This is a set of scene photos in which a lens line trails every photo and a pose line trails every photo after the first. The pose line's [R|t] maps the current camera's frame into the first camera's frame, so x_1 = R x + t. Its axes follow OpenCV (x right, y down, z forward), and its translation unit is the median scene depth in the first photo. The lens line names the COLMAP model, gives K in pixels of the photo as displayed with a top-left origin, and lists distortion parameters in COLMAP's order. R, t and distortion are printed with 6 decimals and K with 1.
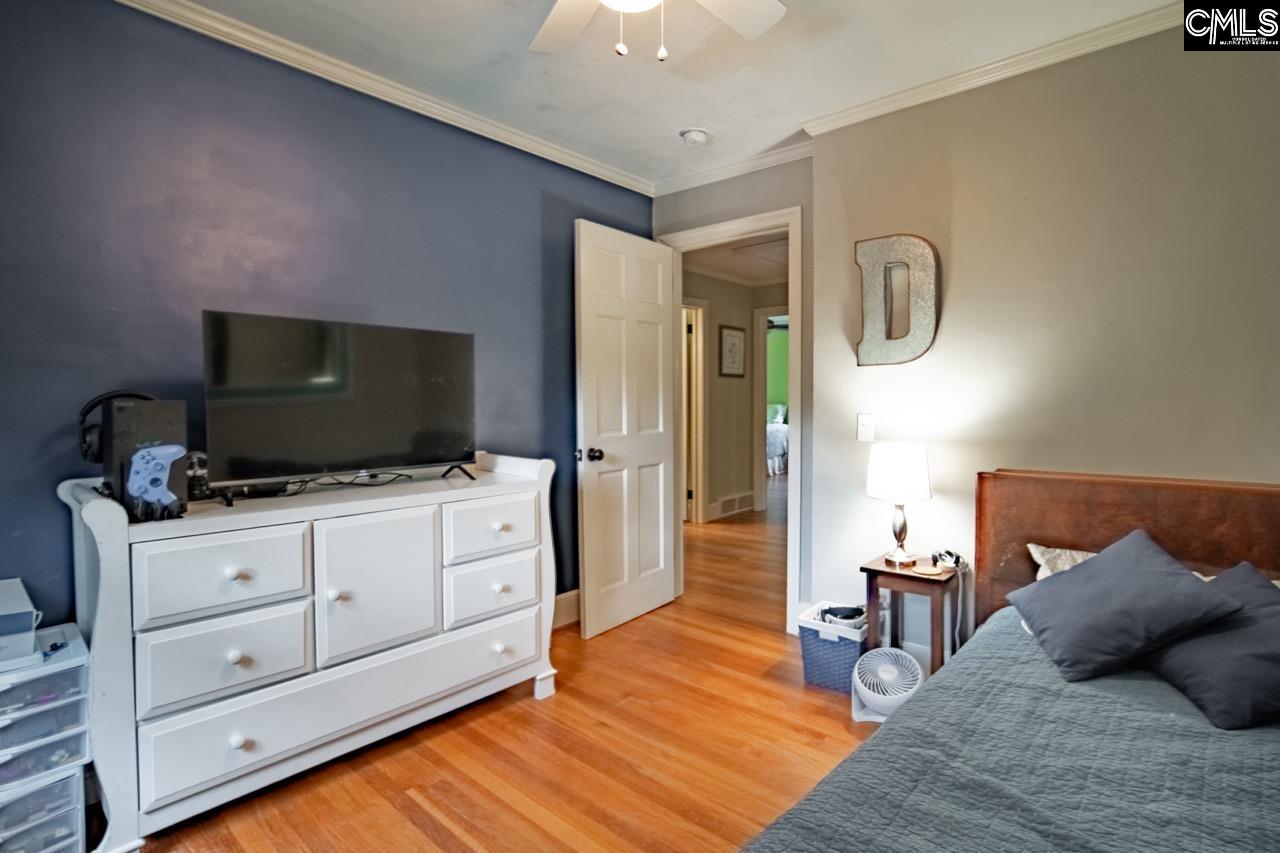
lens RADIAL K [[622.4, 0, 640.4], [0, 622.4, 427.0], [0, 0, 1]] dist [-0.002607, 0.000615]
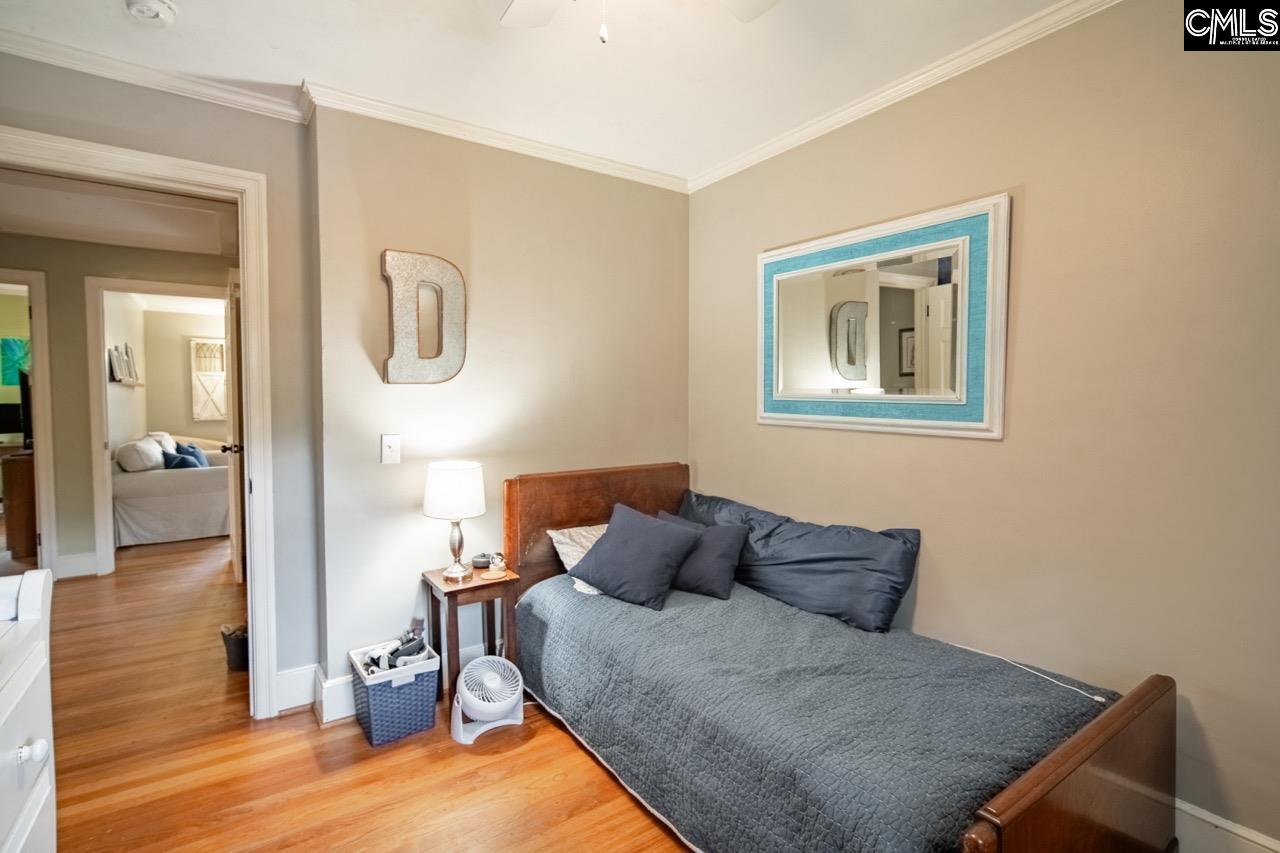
lens RADIAL K [[622.4, 0, 639.3], [0, 622.4, 416.3], [0, 0, 1]] dist [-0.002607, 0.000615]
pose [[0.241106, -0.034646, 0.969880, -0.512581], [0.036849, 0.998969, 0.026524, -0.066805], [-0.969799, 0.029344, 0.242134, 0.454170]]
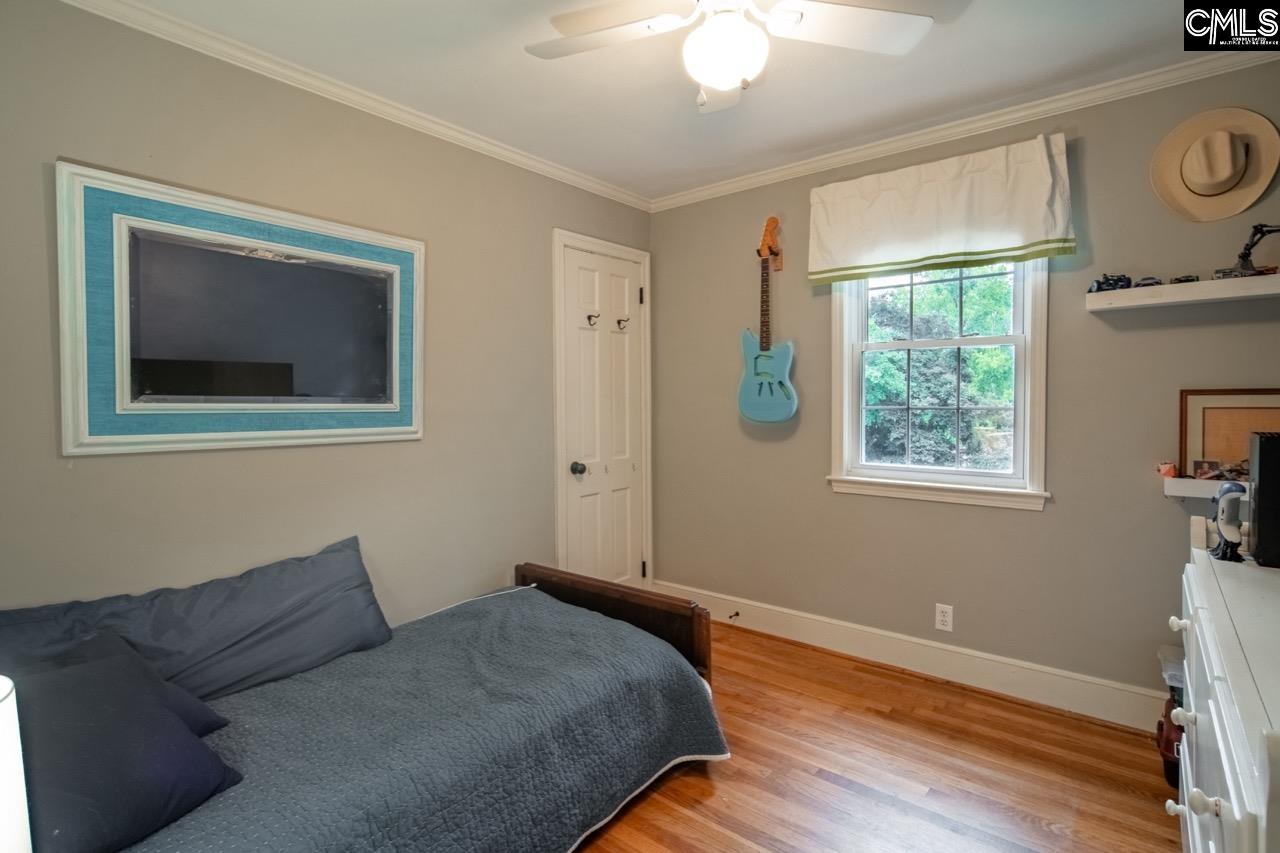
lens RADIAL K [[622.4, 0, 637.8], [0, 622.4, 416.4], [0, 0, 1]] dist [-0.002607, 0.000615]
pose [[-0.999464, 0.004213, -0.032475, 0.126153], [0.002095, 0.997884, 0.064981, -0.101309], [0.032680, 0.064879, -0.997358, 1.268061]]
